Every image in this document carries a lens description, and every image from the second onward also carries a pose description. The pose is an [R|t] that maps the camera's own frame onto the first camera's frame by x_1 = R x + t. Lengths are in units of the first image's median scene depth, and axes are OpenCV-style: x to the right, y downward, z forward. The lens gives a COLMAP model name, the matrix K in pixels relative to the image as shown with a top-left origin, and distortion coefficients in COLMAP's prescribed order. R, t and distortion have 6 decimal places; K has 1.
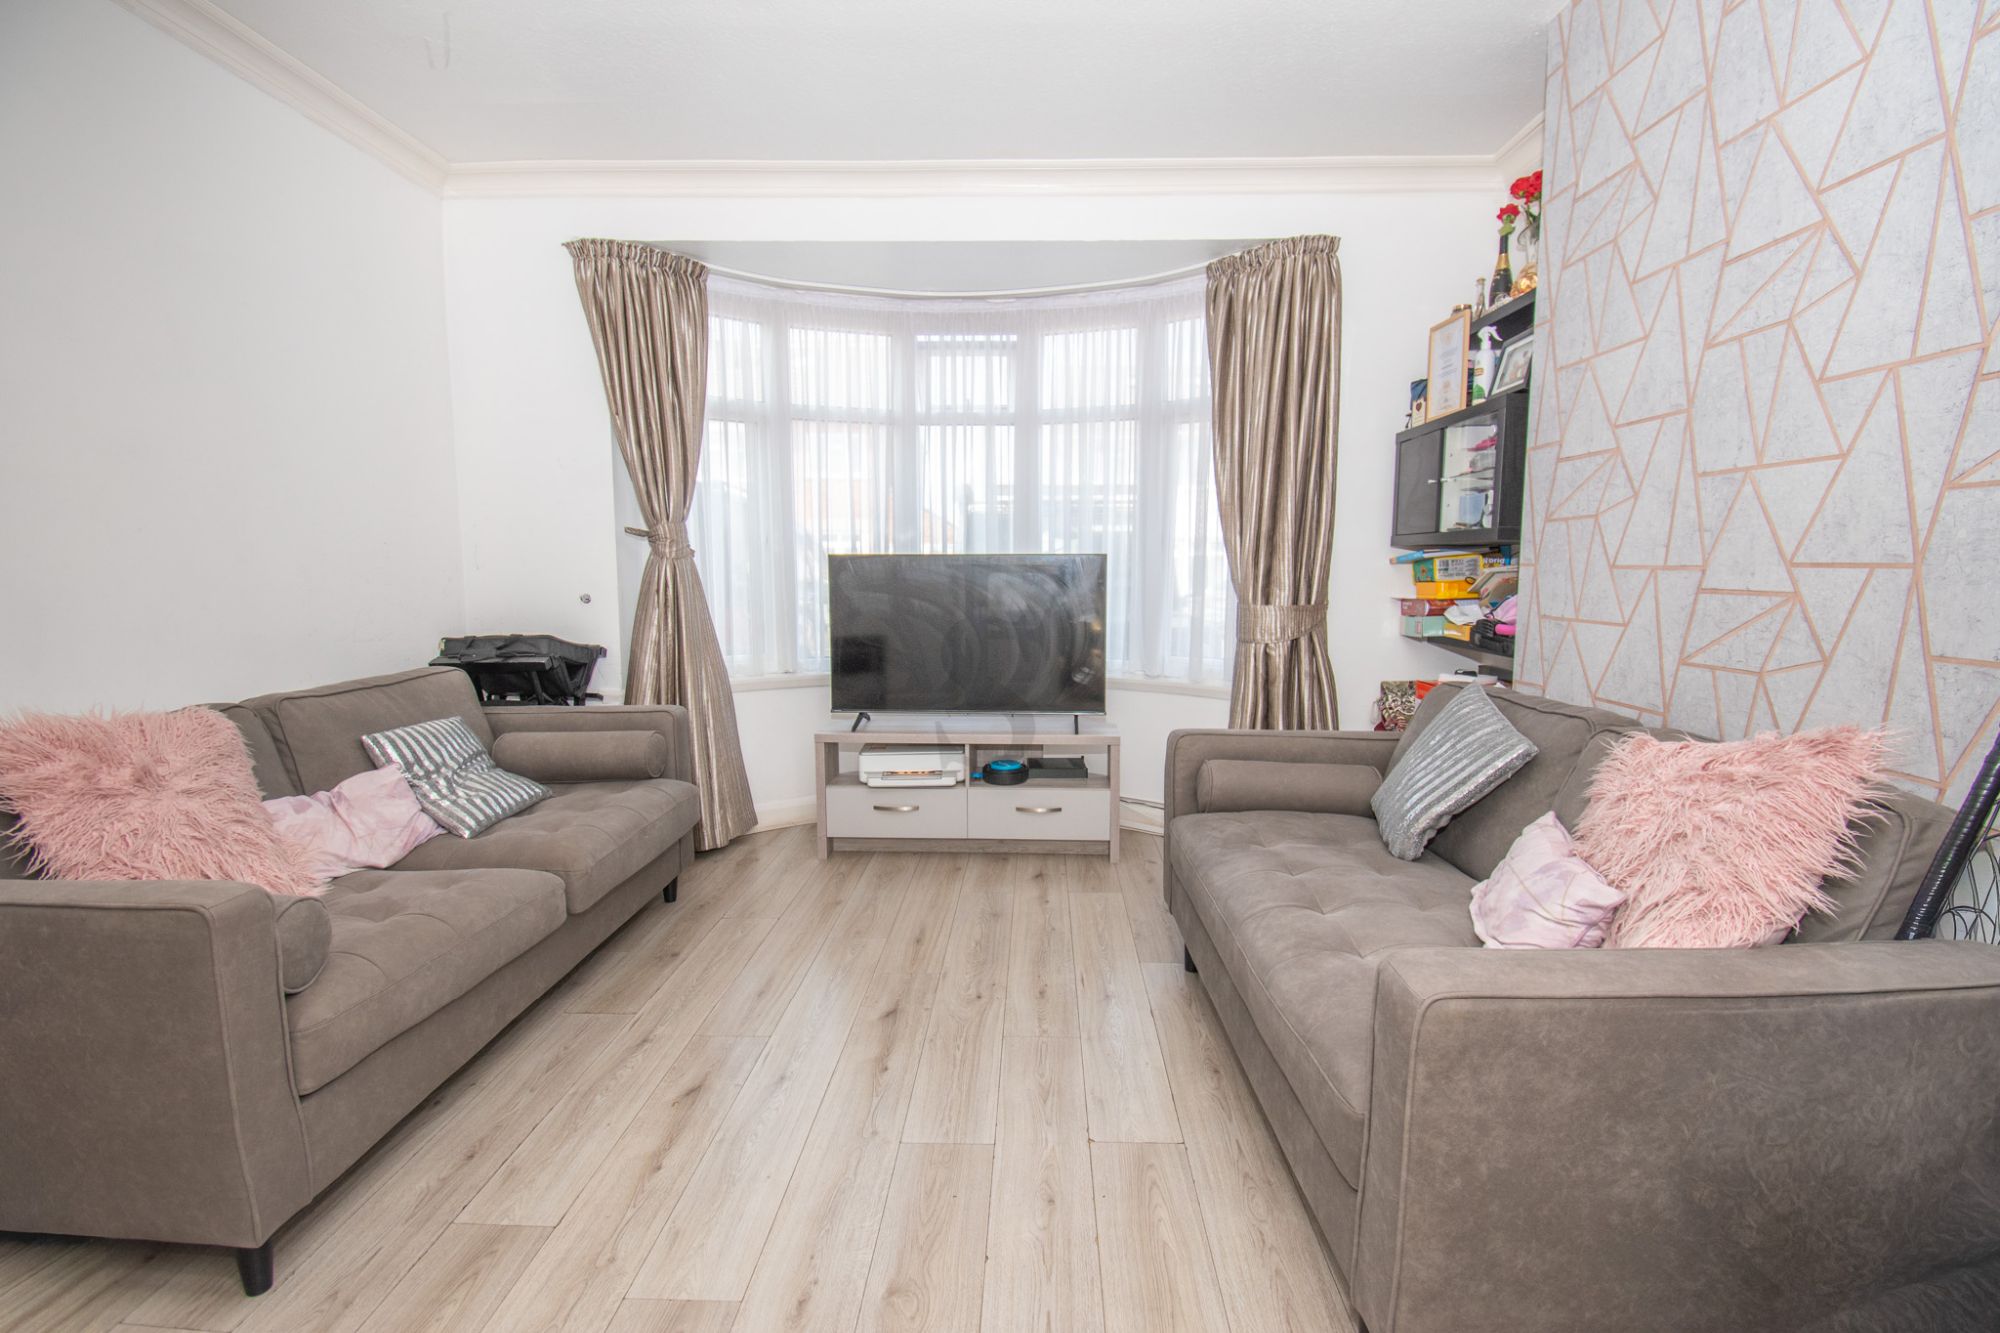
lens RADIAL K [[909.4, 0, 1006.8], [0, 909.4, 672.5], [0, 0, 1]] dist [-0.016338, -0.002076]
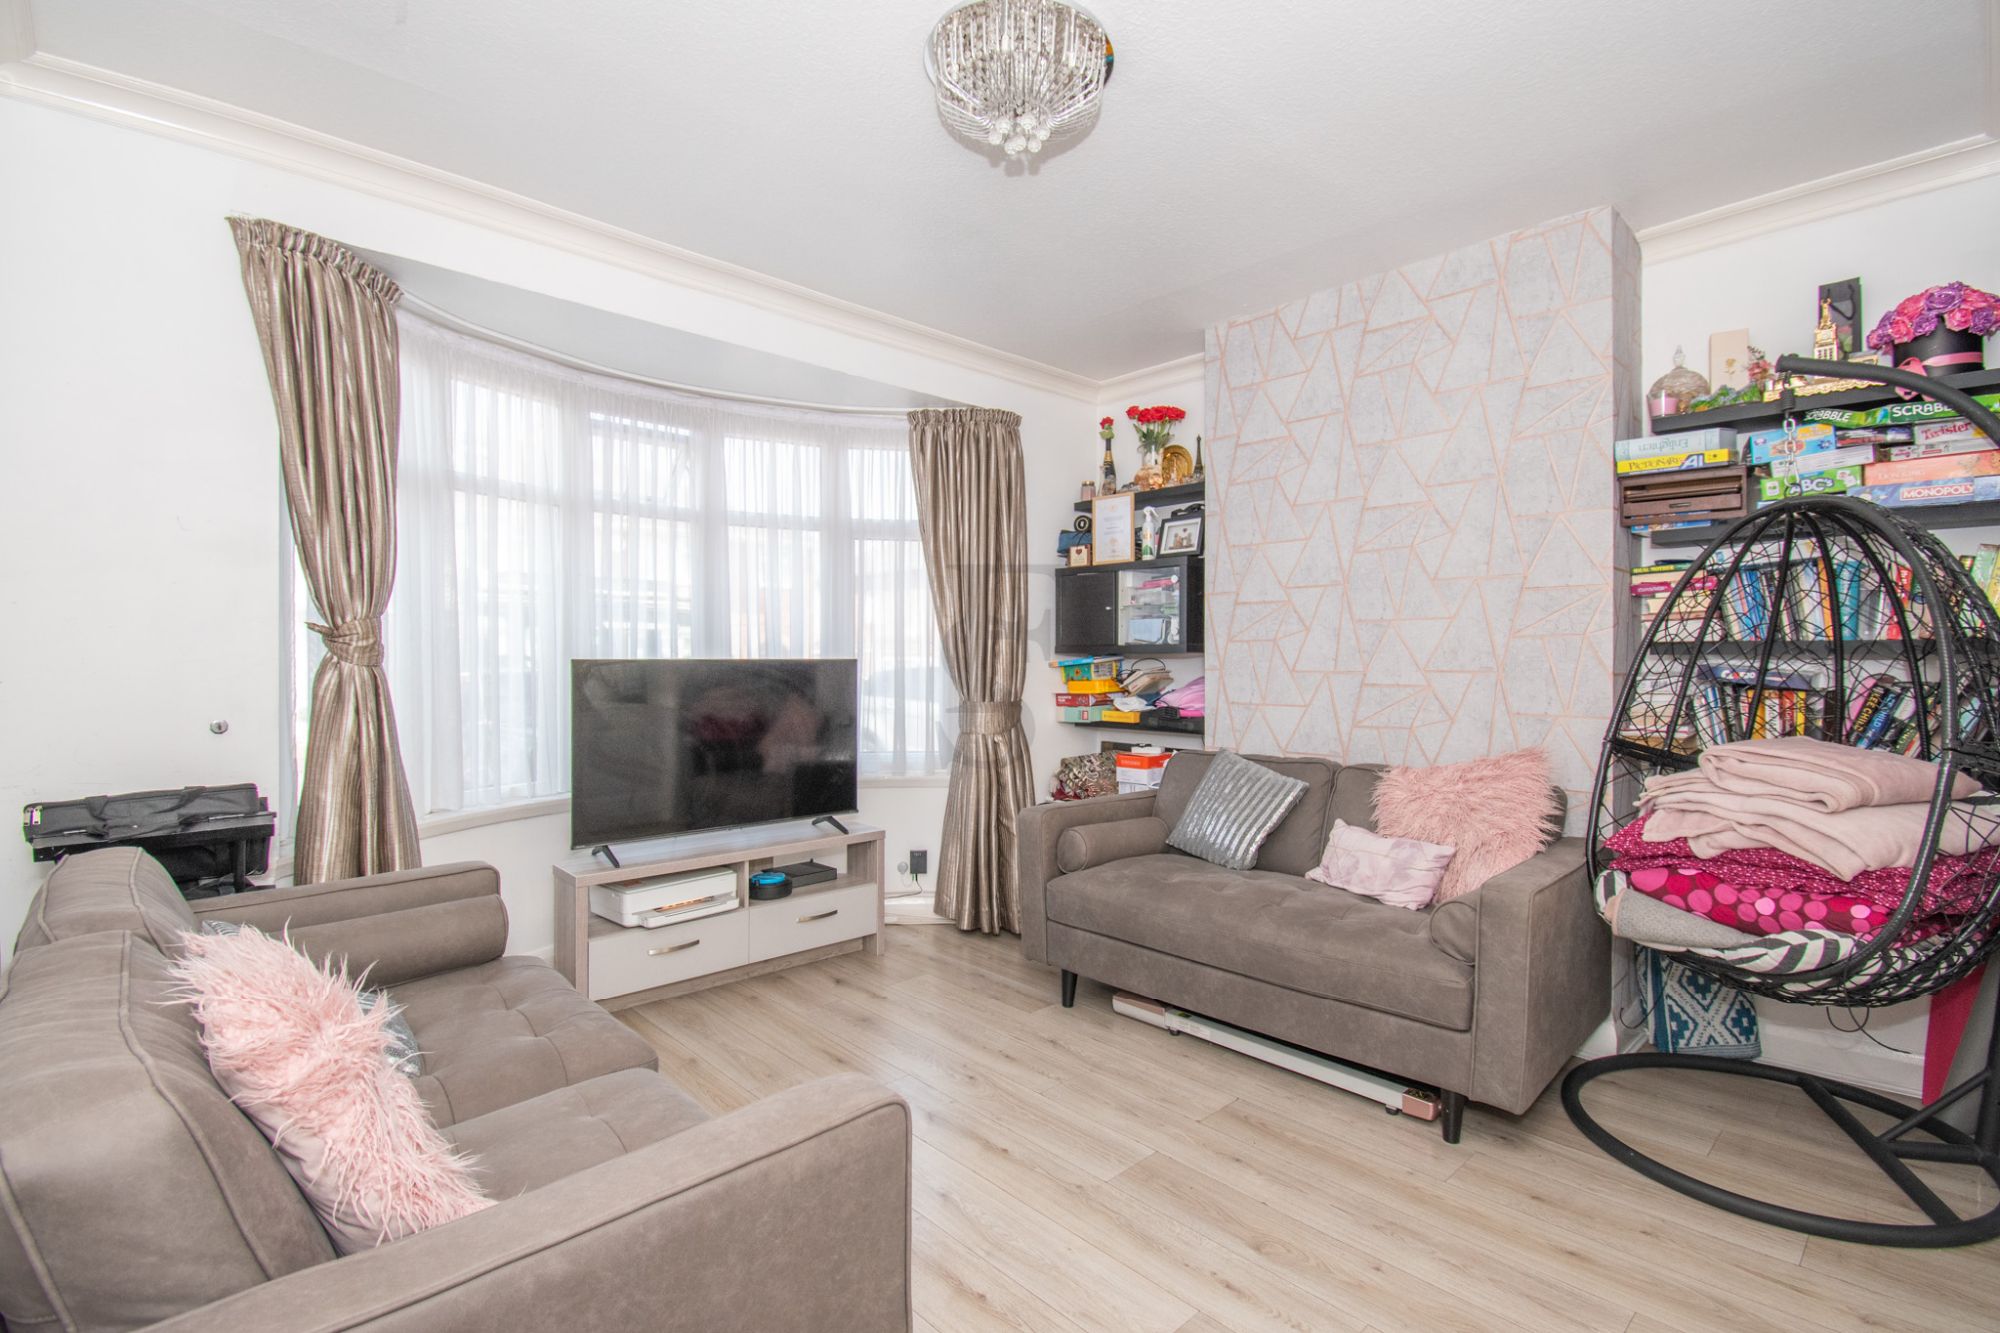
lens RADIAL K [[909.4, 0, 1092.7], [0, 909.4, 658.1], [0, 0, 1]] dist [-0.016338, -0.002076]
pose [[0.680199, 0.003111, 0.733020, -0.500004], [0.084210, 0.993039, -0.082357, -0.022258], [-0.728174, 0.117747, 0.675202, 0.088707]]
